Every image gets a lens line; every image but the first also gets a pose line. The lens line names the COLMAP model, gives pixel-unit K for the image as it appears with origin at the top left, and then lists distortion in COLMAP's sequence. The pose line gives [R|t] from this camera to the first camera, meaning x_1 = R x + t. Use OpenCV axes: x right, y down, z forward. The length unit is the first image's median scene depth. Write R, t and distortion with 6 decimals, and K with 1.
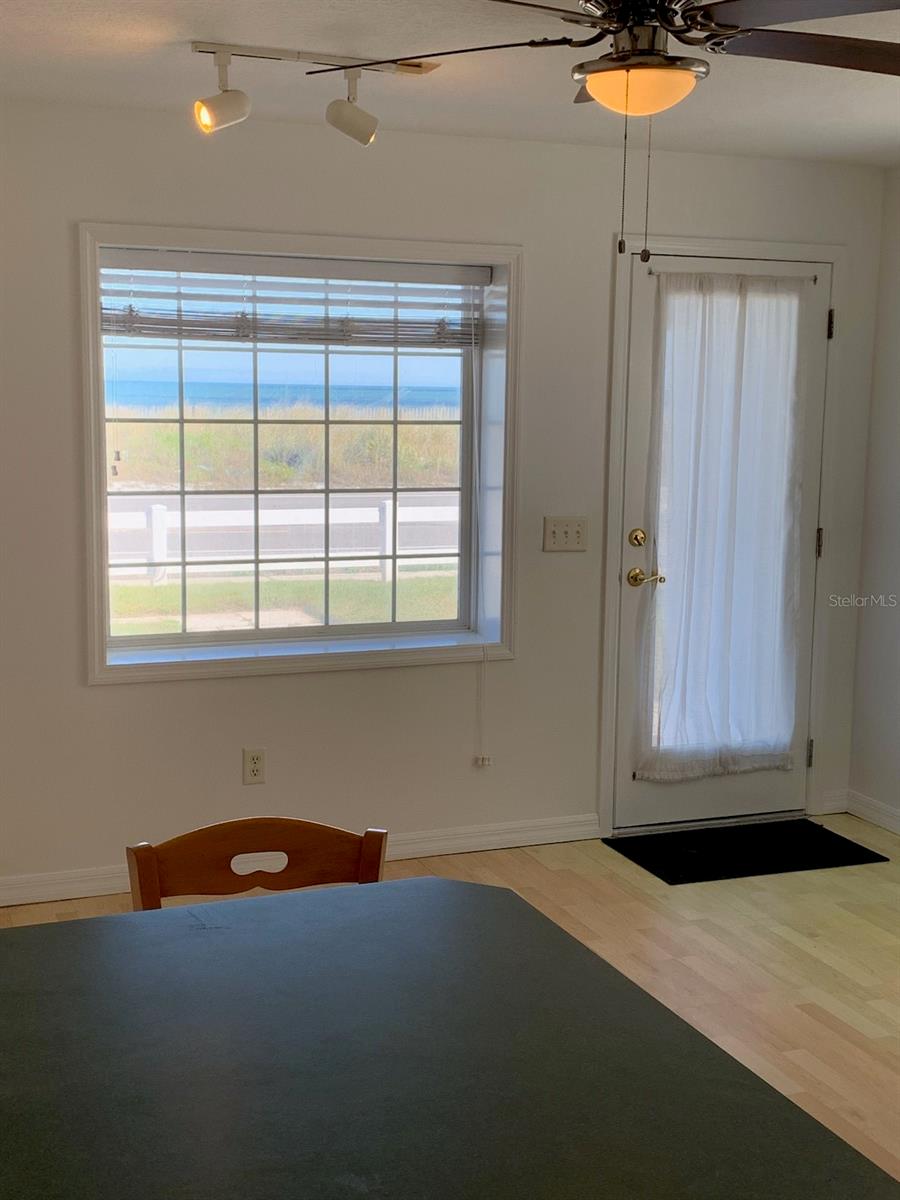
lens RADIAL K [[1495.3, 0, 449.8], [0, 1495.3, 599.2], [0, 0, 1]] dist [0.026641, 0.000000]
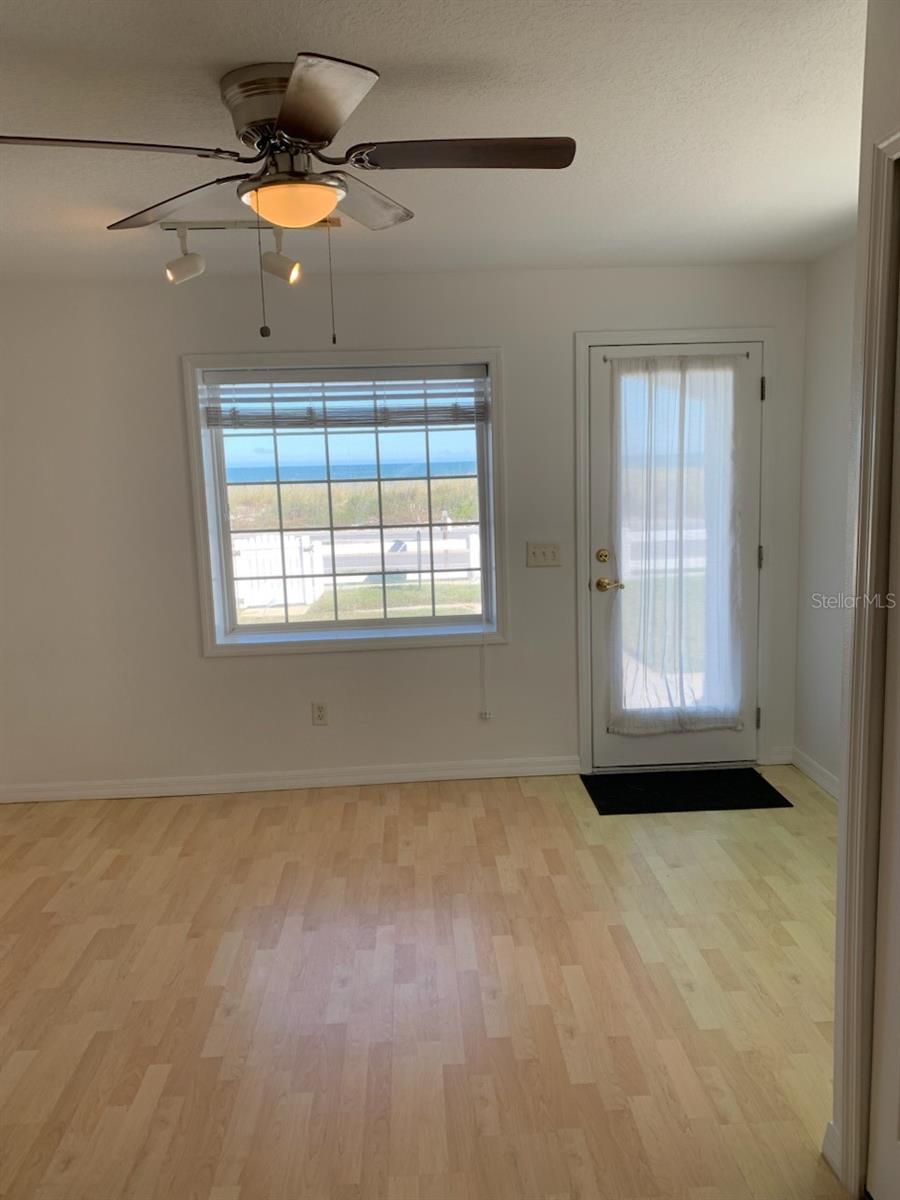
lens RADIAL K [[920.8, 0, 428.4], [0, 920.8, 597.0], [0, 0, 1]] dist [0.018566, -0.017225]
pose [[0.947113, 0.002191, -0.320893, 0.247034], [0.000360, 0.999969, 0.007890, -0.010343], [0.320900, -0.007588, 0.947083, 0.157248]]
